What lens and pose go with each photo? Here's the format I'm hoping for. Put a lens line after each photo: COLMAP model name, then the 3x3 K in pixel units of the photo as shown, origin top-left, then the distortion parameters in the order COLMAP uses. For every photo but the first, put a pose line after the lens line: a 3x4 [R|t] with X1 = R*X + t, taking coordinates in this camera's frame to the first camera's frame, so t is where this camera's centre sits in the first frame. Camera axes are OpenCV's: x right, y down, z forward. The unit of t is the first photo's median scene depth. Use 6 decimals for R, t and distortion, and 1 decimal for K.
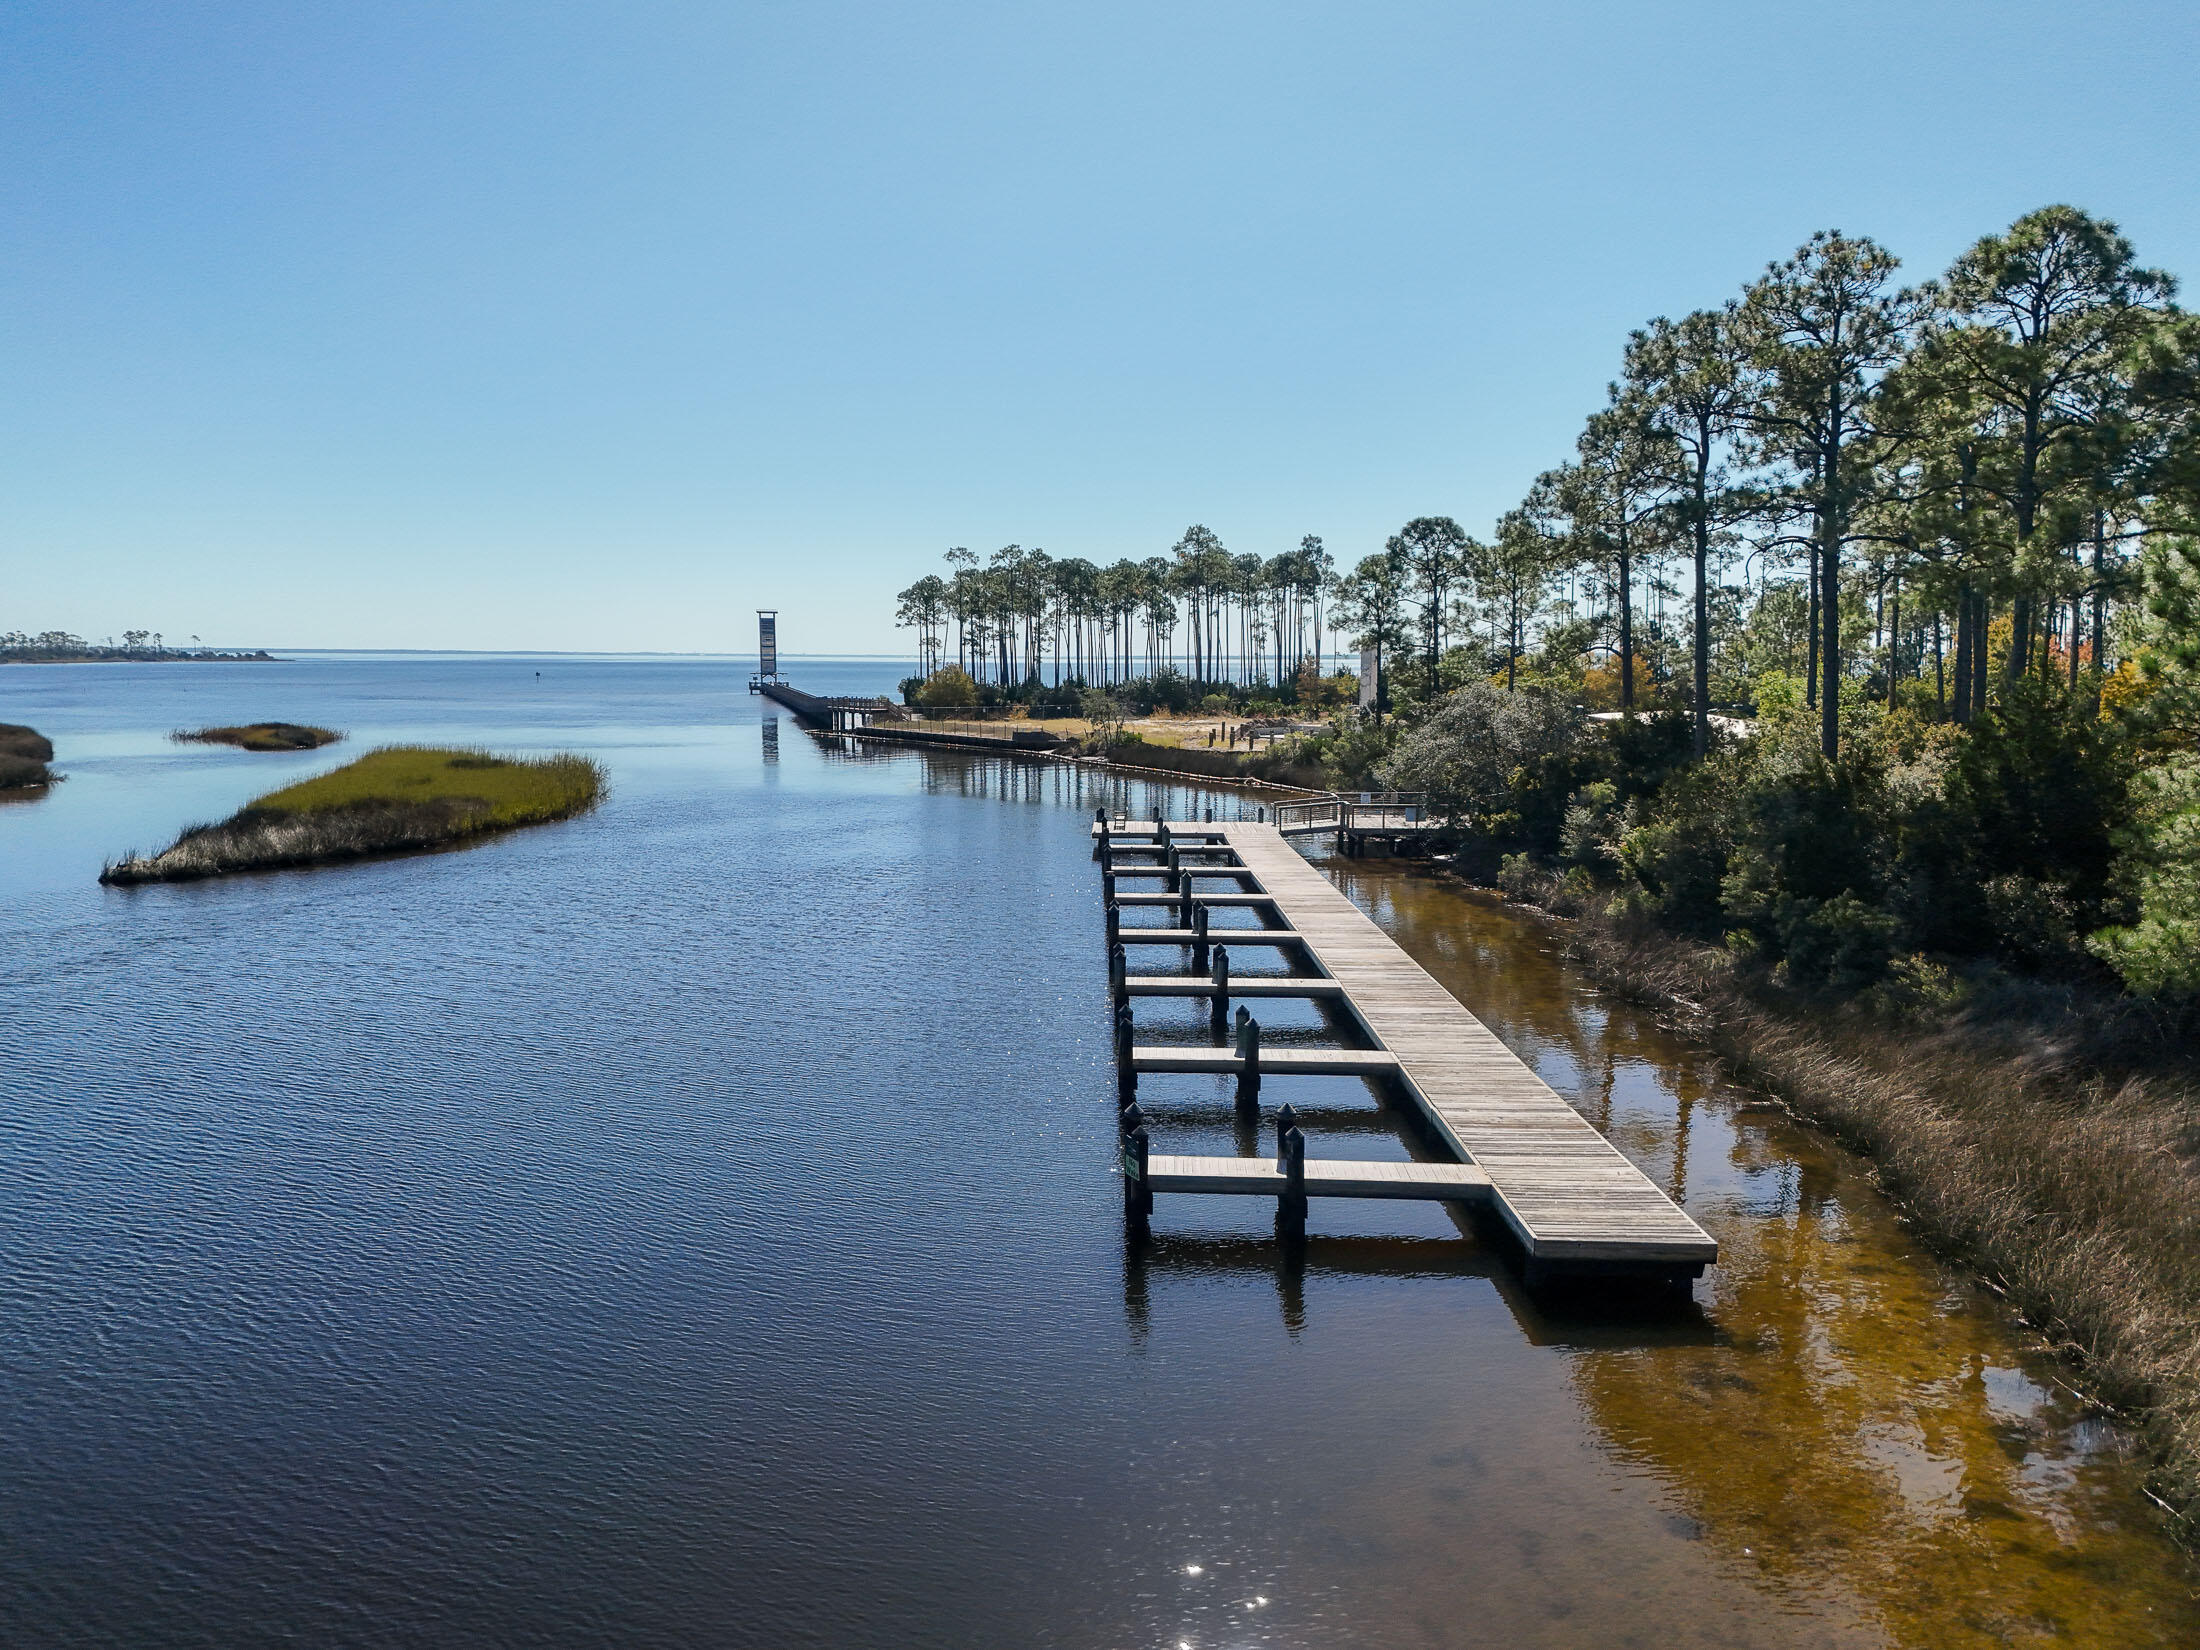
lens RADIAL K [[1621.7, 0, 1096.9], [0, 1621.7, 824.7], [0, 0, 1]] dist [0.077023, -0.052183]
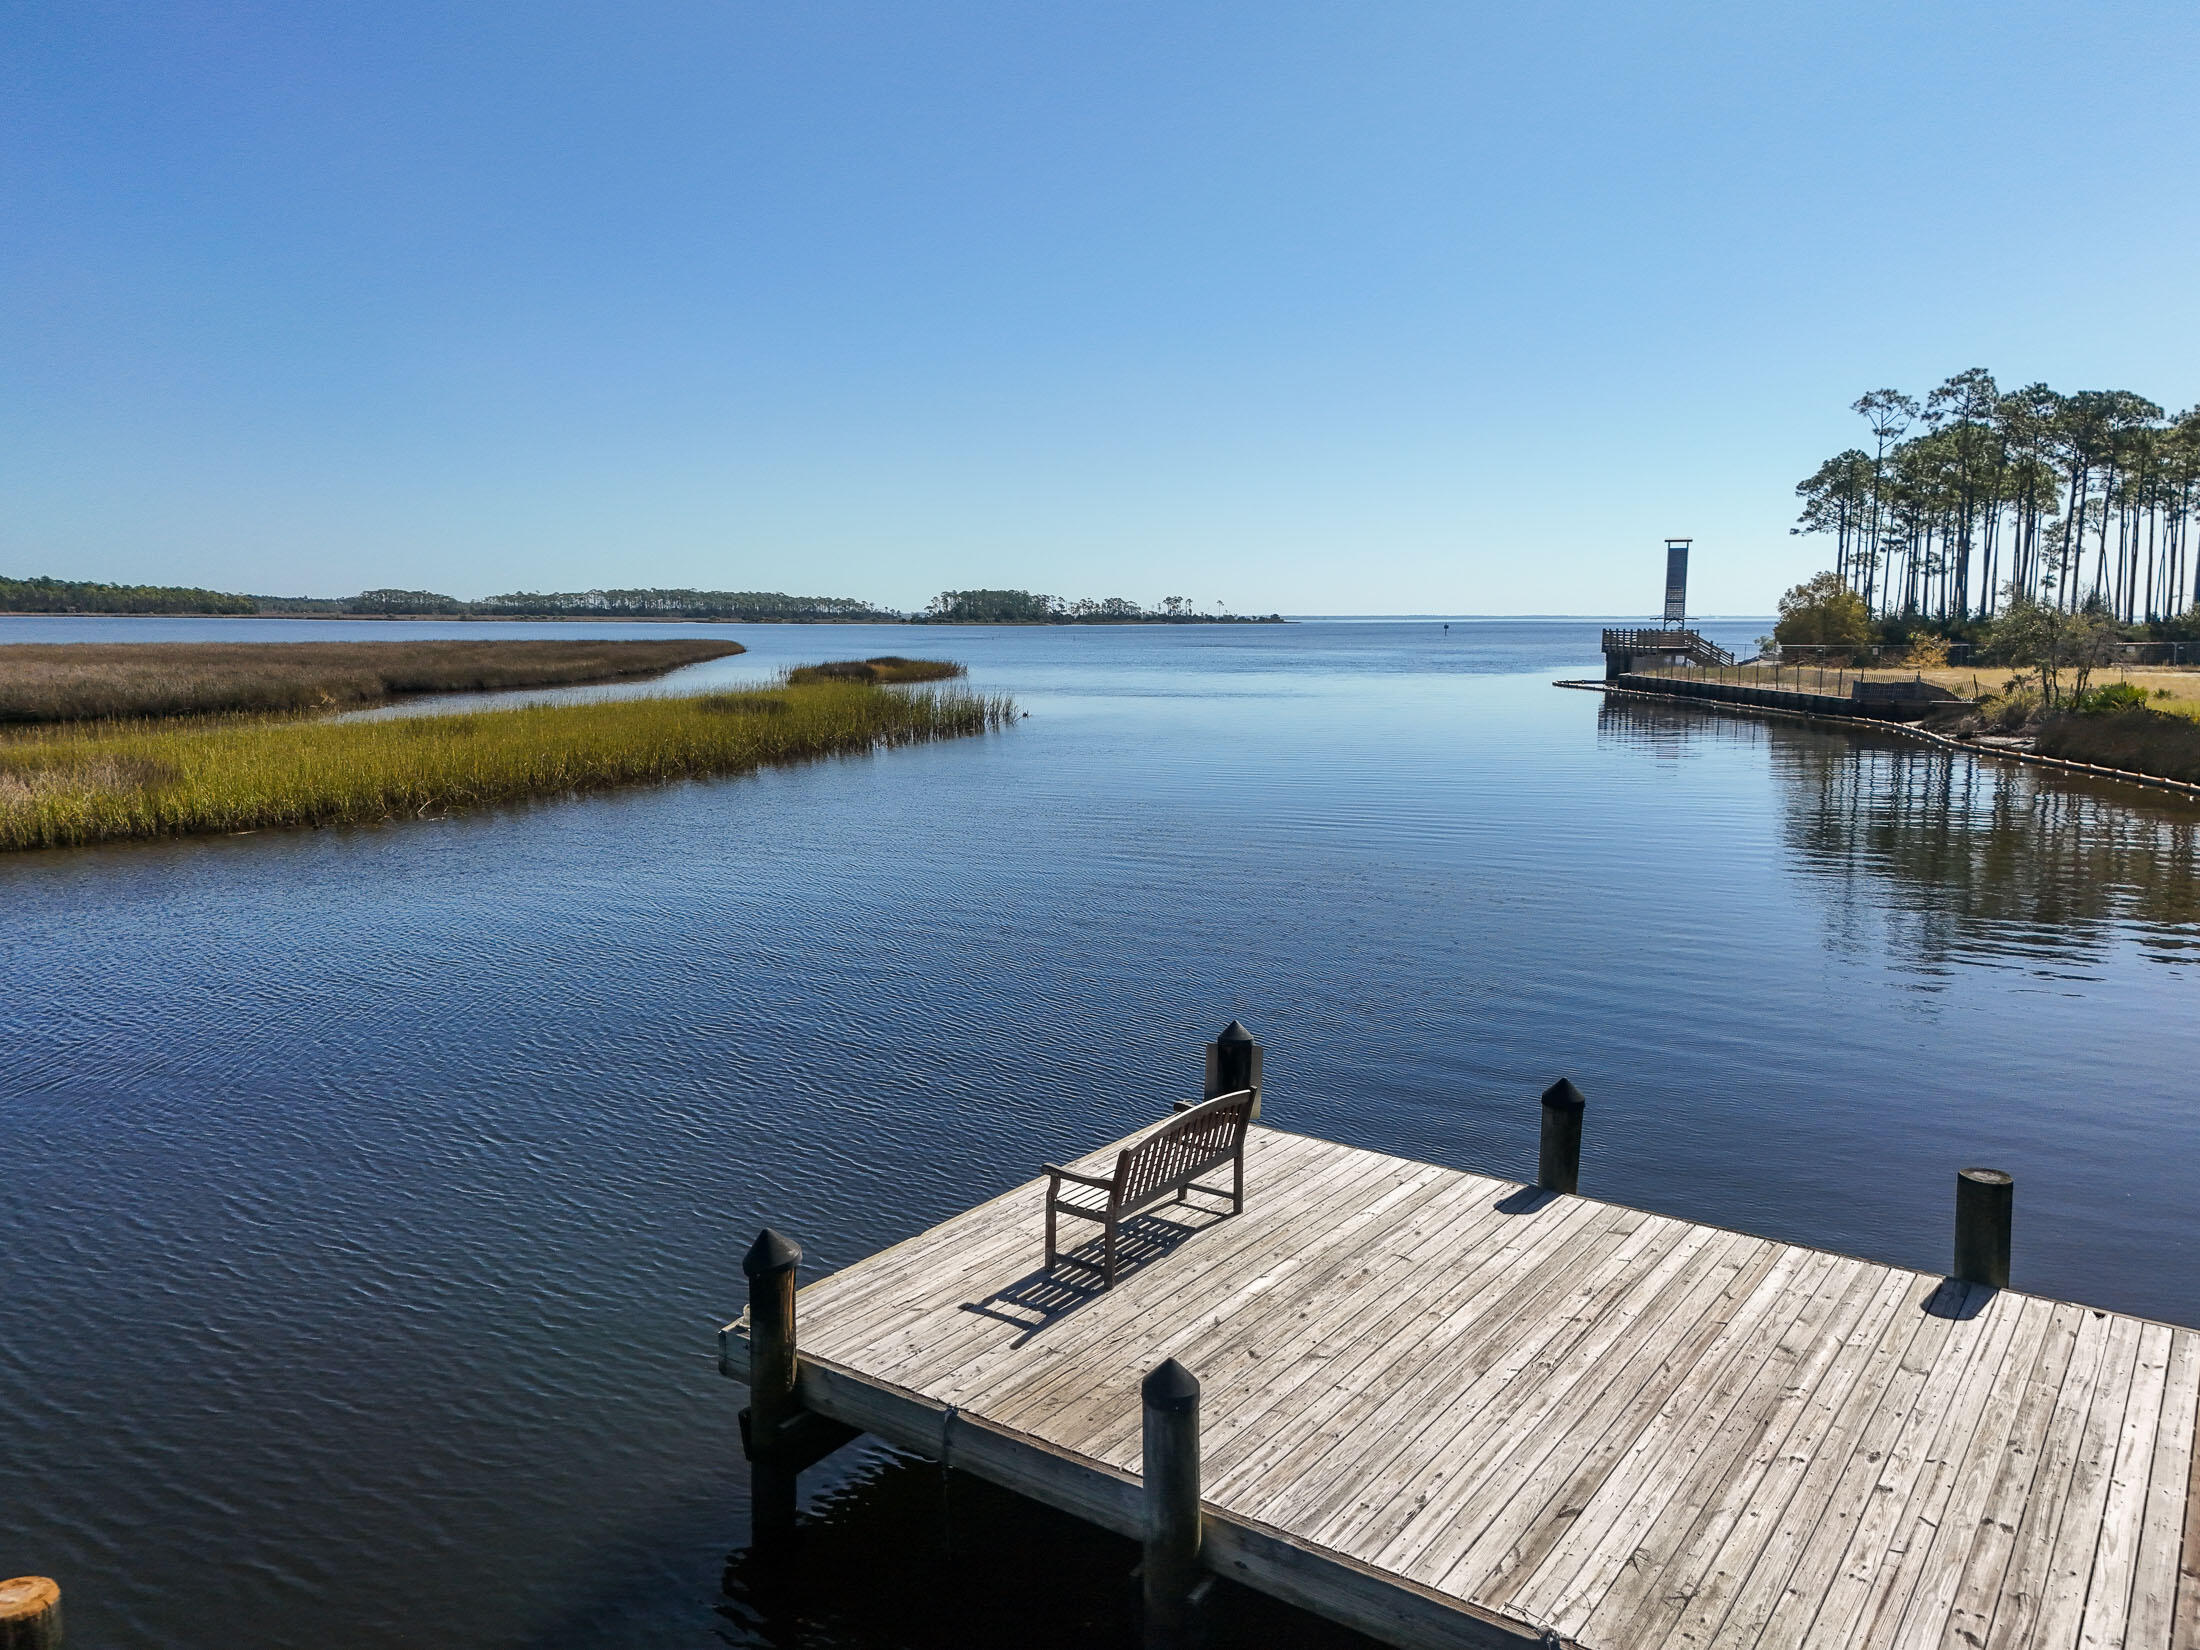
lens RADIAL K [[1621.7, 0, 1100.5], [0, 1621.7, 824.5], [0, 0, 1]] dist [0.077023, -0.052183]
pose [[0.823517, 0.070146, -0.562939, 0.030725], [-0.058996, 0.997535, 0.037995, -0.012194], [0.564216, 0.001922, 0.825625, 0.290241]]
